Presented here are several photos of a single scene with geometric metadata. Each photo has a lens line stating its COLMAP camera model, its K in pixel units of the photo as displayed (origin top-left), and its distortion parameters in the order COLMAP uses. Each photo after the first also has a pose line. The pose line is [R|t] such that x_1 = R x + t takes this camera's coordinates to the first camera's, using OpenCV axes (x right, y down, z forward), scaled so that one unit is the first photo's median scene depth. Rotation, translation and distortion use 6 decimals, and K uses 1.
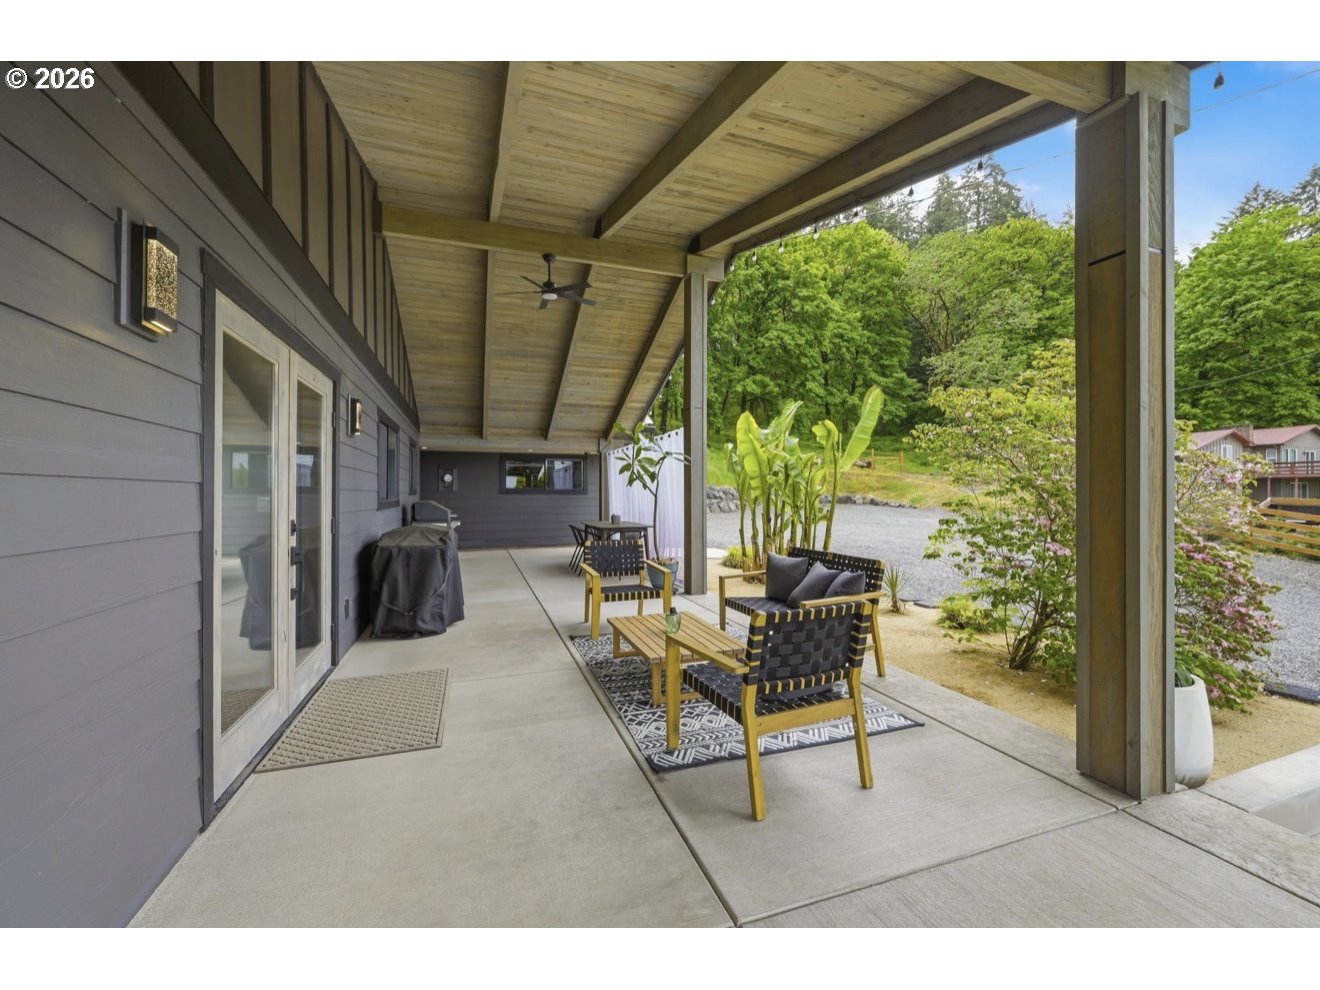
lens RADIAL K [[528.5, 0, 660.0], [0, 528.5, 495.0], [0, 0, 1]] dist [0.000815, 0.000193]
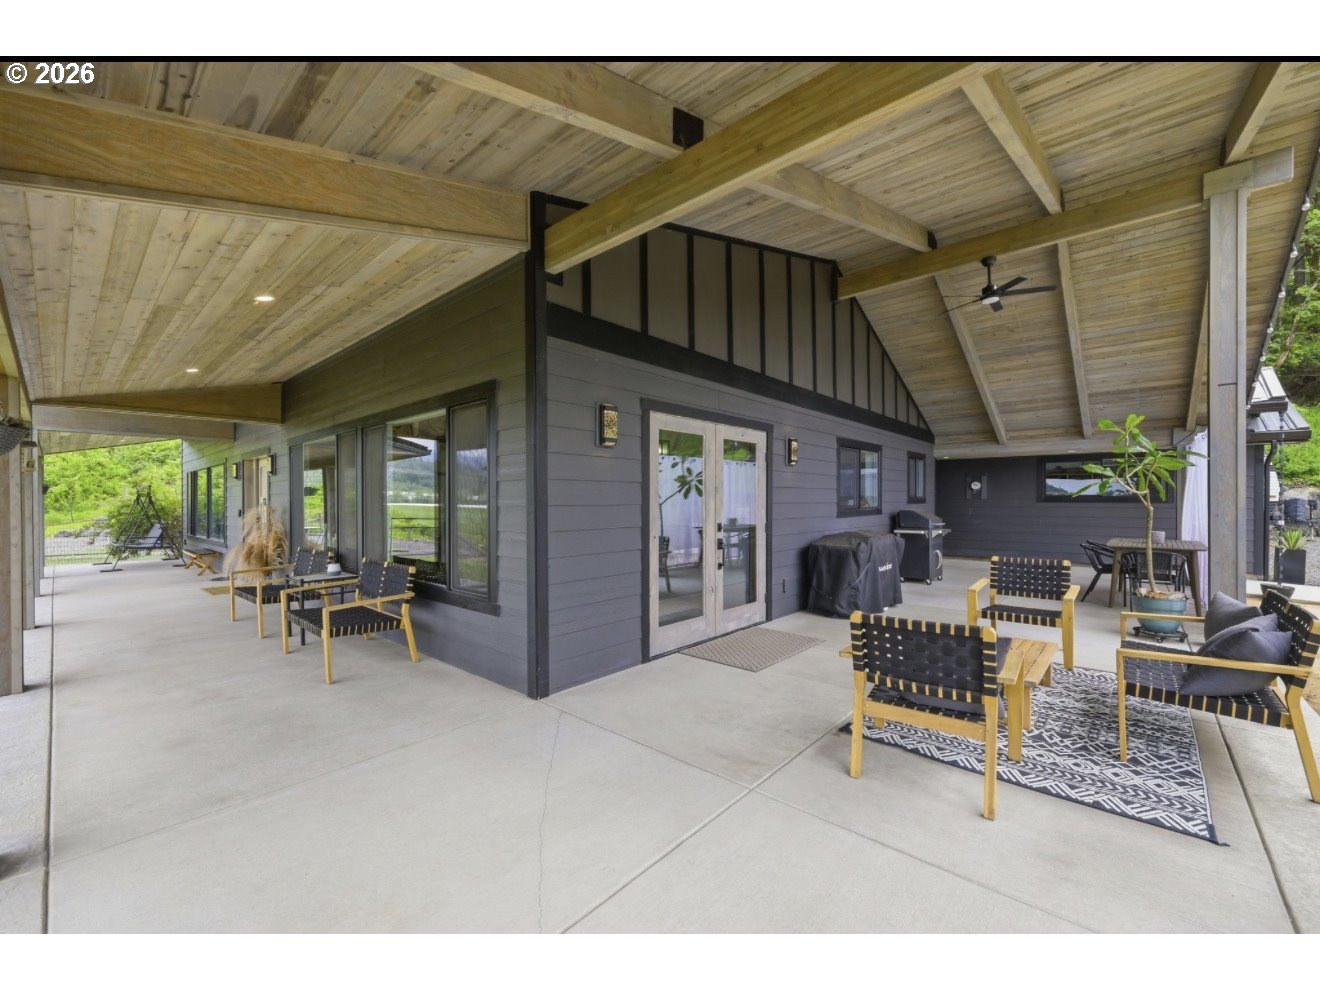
lens RADIAL K [[535.3, 0, 659.9], [0, 535.3, 503.2], [0, 0, 1]] dist [0.000317, 0.000107]
pose [[0.486127, 0.003326, -0.873882, 0.530198], [0.003432, 0.999978, 0.005715, -0.020374], [0.873881, -0.005777, 0.486105, -0.005984]]
